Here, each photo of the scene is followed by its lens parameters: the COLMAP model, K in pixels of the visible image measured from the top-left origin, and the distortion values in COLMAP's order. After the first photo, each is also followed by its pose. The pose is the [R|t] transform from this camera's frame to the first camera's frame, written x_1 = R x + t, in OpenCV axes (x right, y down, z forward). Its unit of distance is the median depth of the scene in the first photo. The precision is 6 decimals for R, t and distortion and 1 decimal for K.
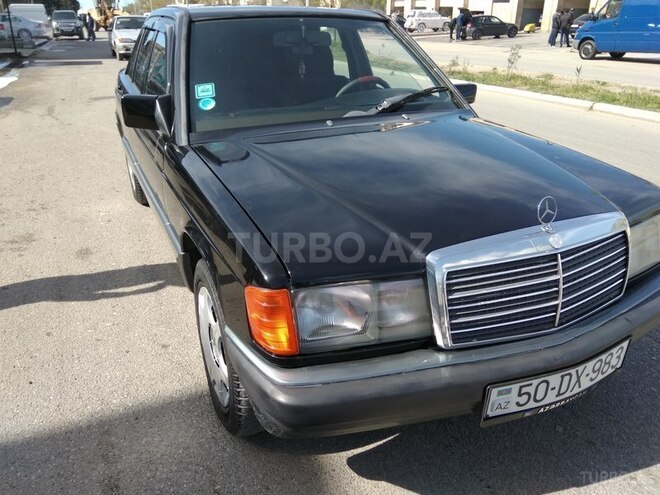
lens RADIAL K [[511.7, 0, 330.0], [0, 511.7, 247.5], [0, 0, 1]] dist [0.090823, -0.132867]
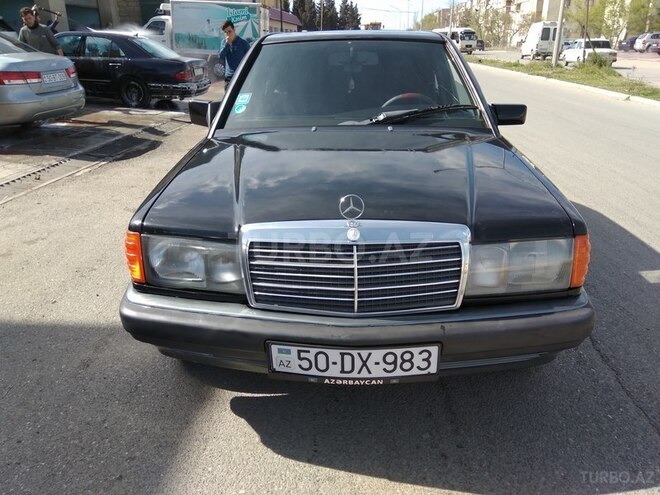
lens RADIAL K [[518.2, 0, 330.0], [0, 518.2, 247.5], [0, 0, 1]] dist [0.076393, -0.113628]
pose [[0.885251, 0.161193, -0.436289, 0.872706], [-0.178603, 0.983921, 0.001128, 0.023666], [0.429455, 0.076924, 0.899806, -0.044245]]
